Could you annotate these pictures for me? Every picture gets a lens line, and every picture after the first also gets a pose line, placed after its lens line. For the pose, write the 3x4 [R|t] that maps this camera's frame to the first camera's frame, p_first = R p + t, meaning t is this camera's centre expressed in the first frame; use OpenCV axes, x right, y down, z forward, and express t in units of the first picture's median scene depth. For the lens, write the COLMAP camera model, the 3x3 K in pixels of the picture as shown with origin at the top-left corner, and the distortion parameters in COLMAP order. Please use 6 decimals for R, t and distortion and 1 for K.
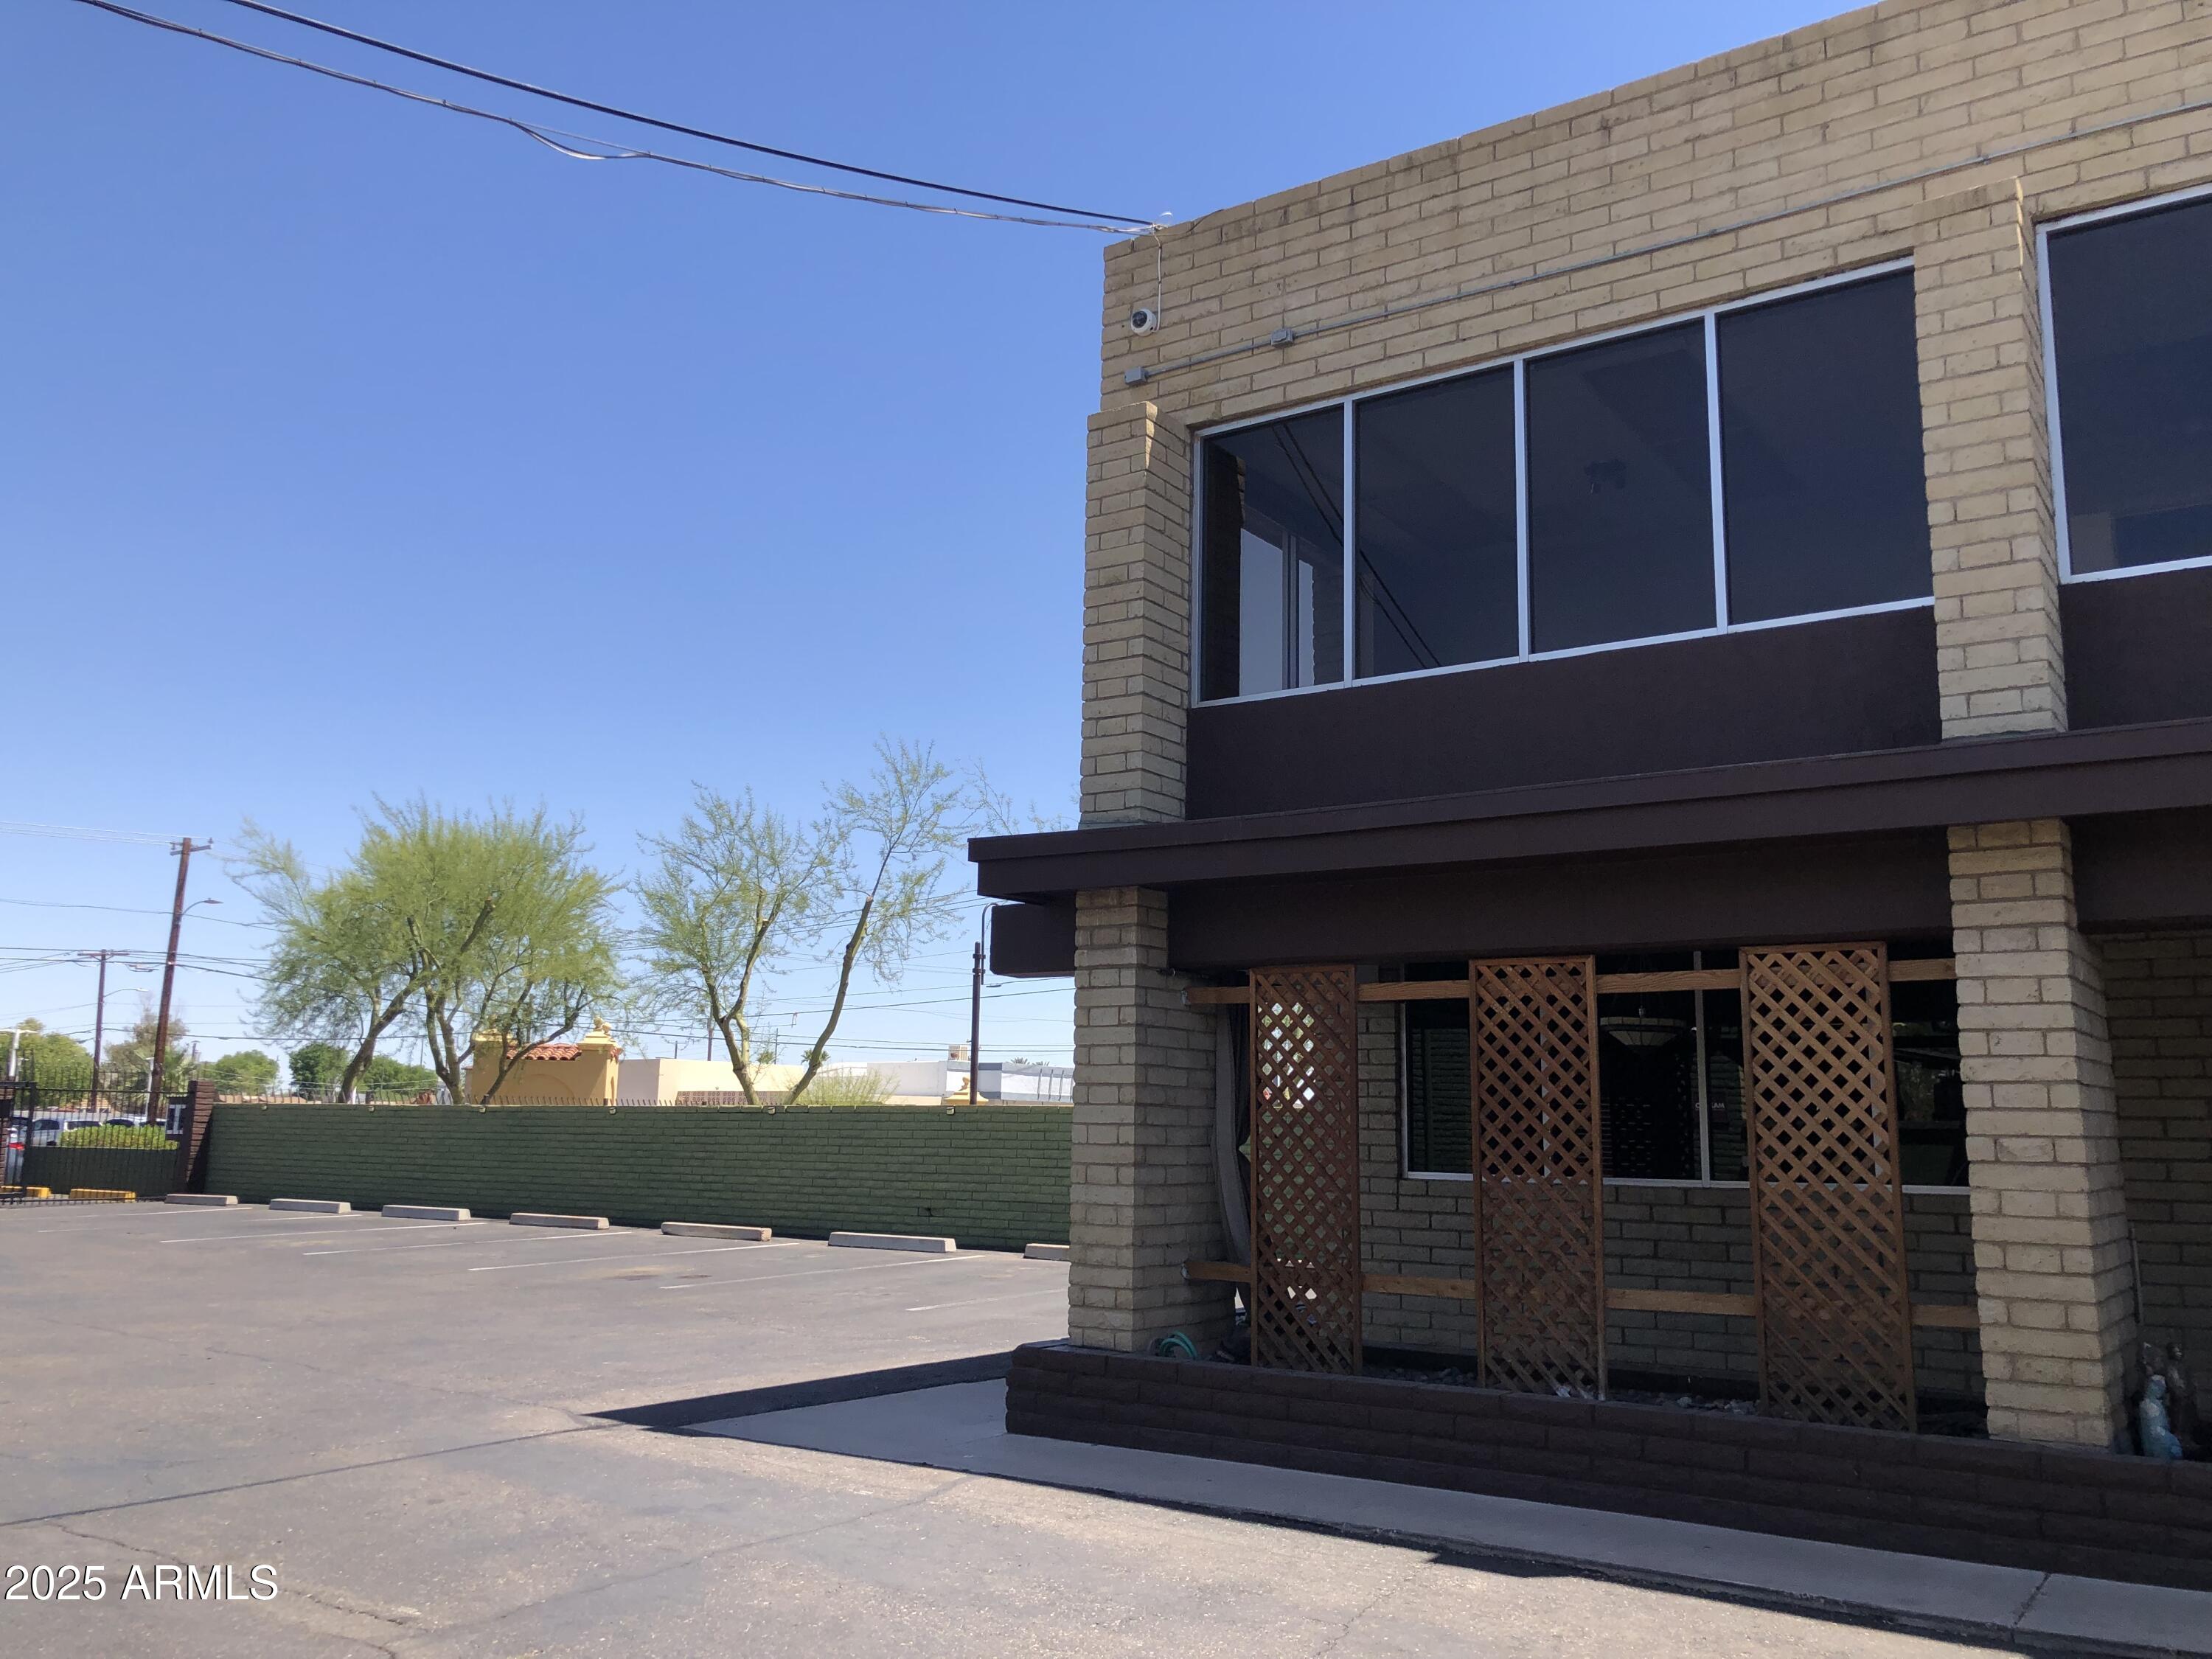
lens RADIAL K [[1787.3, 0, 1106.0], [0, 1787.3, 829.5], [0, 0, 1]] dist [0.028482, -0.013460]
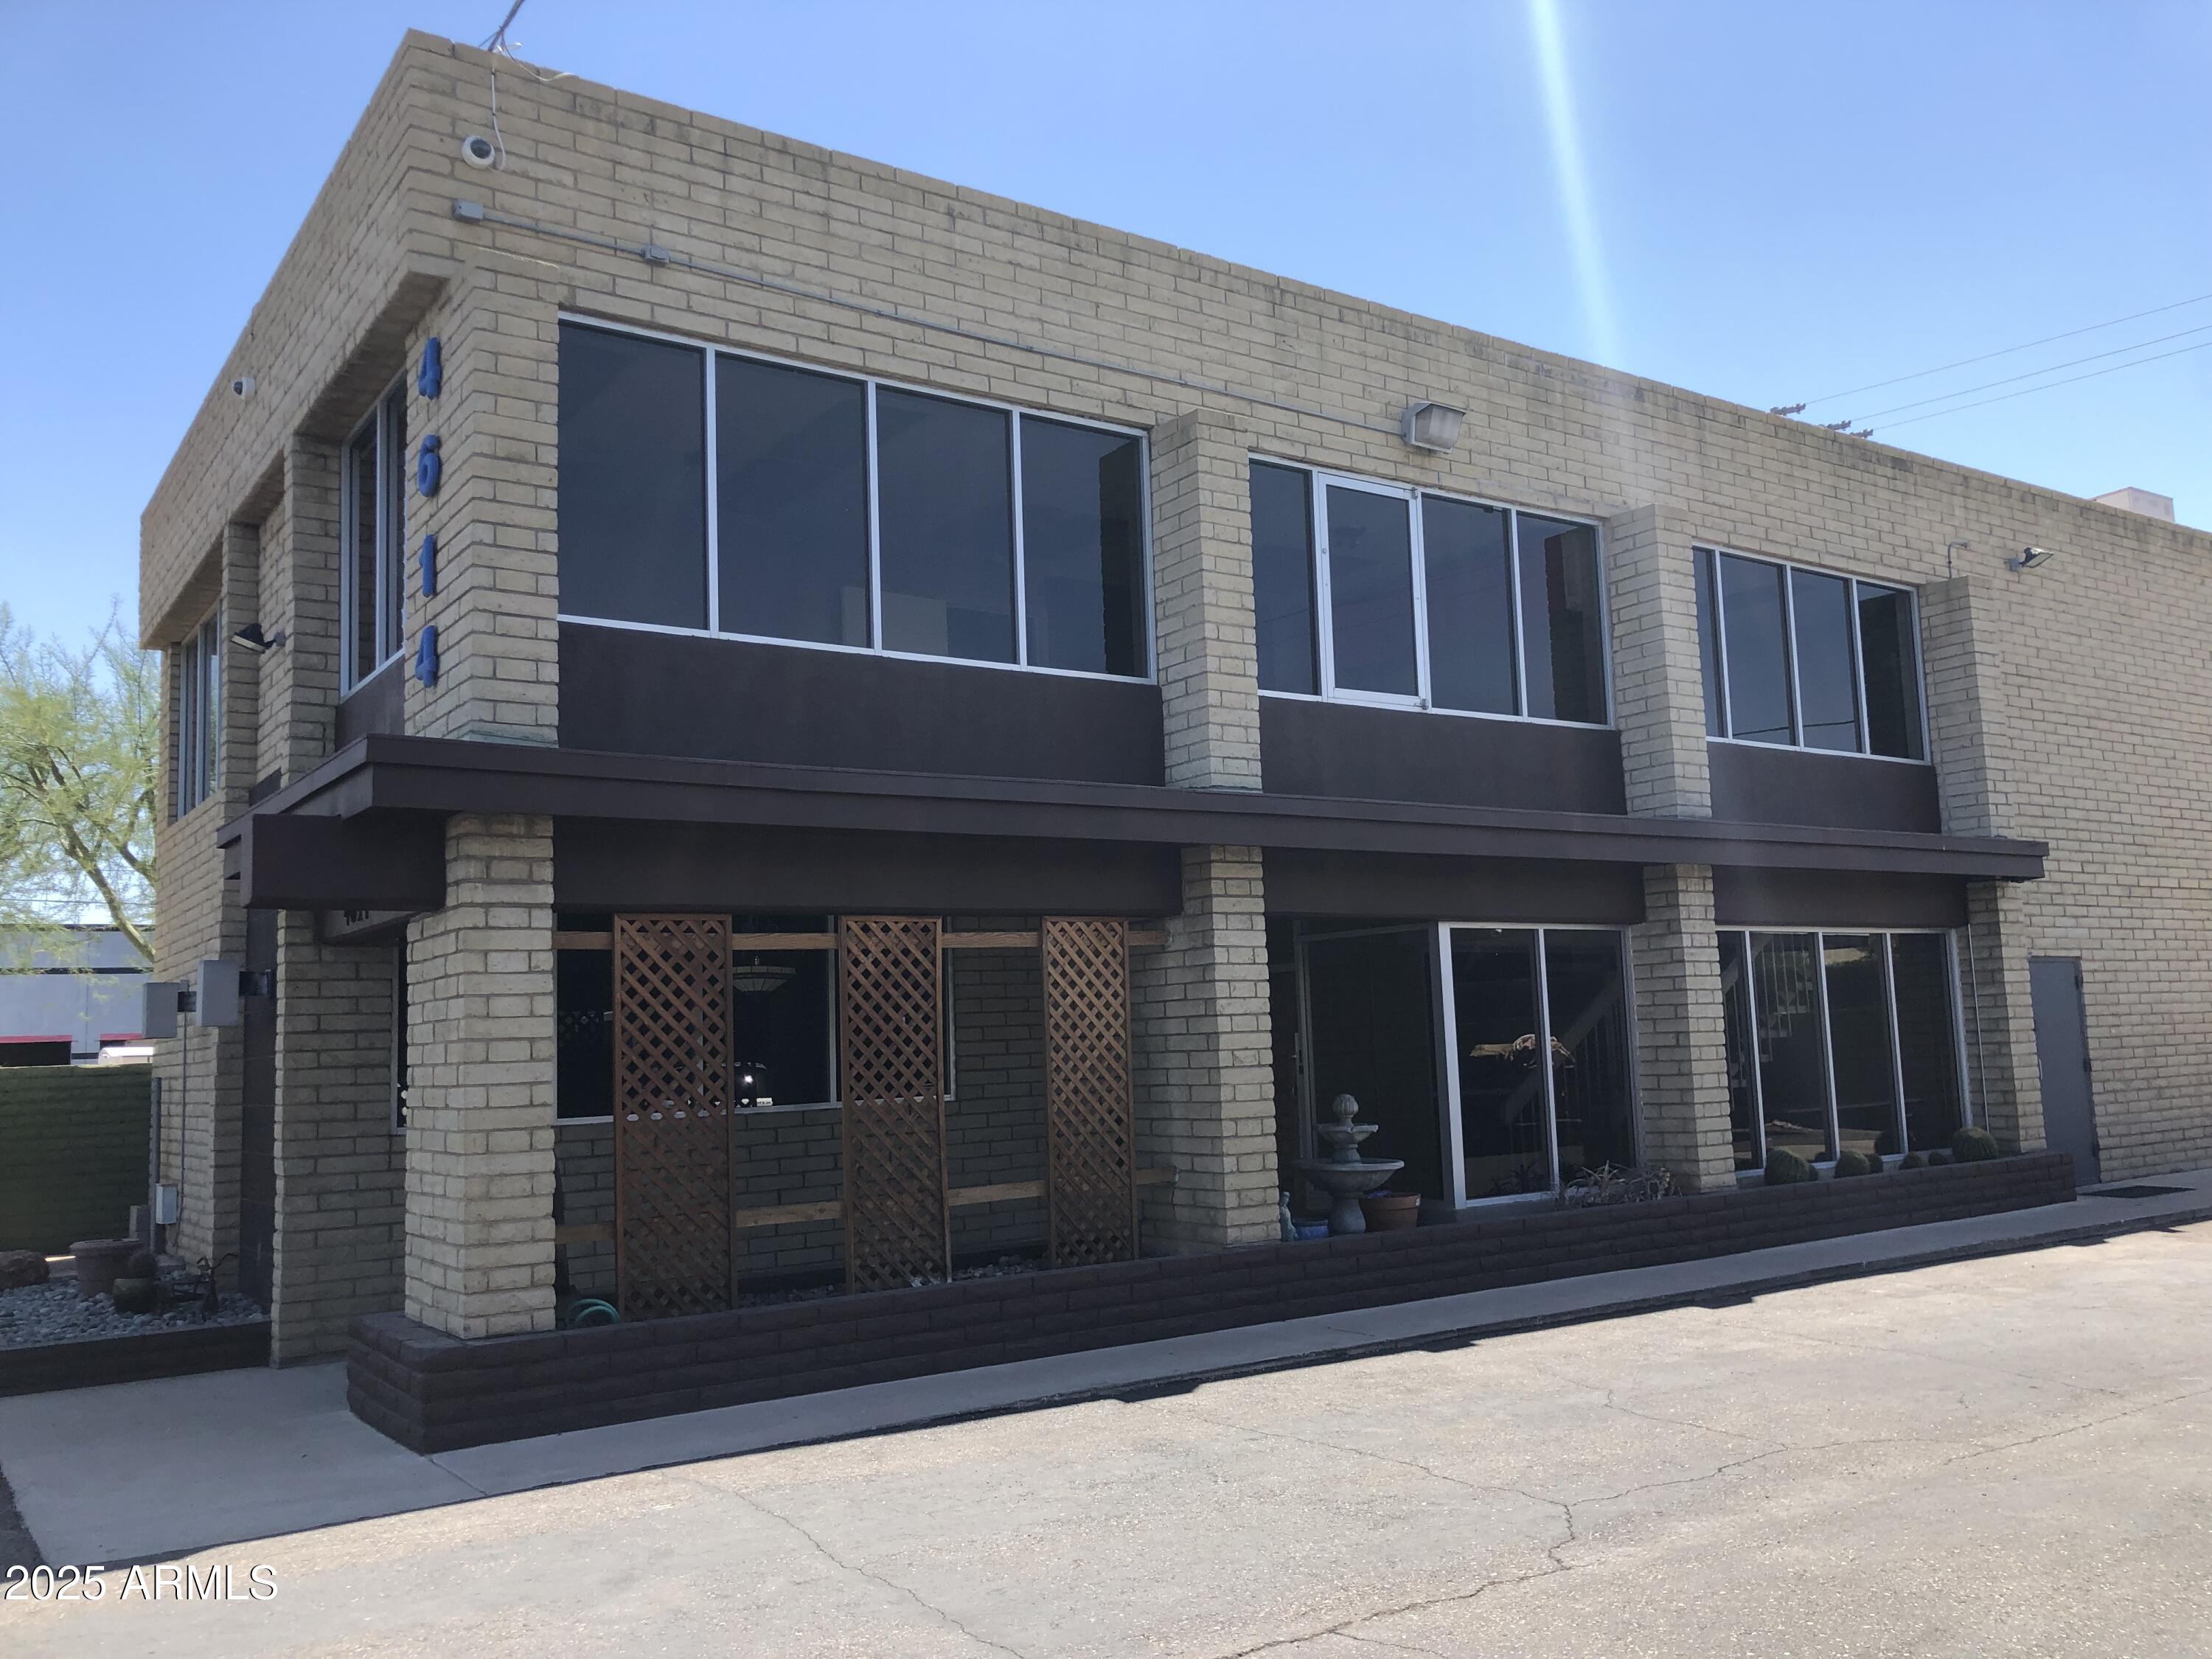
lens RADIAL K [[1808.0, 0, 1148.7], [0, 1808.0, 823.5], [0, 0, 1]] dist [0.130813, -0.388221]
pose [[0.350897, 0.078997, 0.933076, -0.798355], [-0.118507, 0.992170, -0.039434, 0.039090], [-0.928885, -0.096739, 0.357511, 0.431458]]
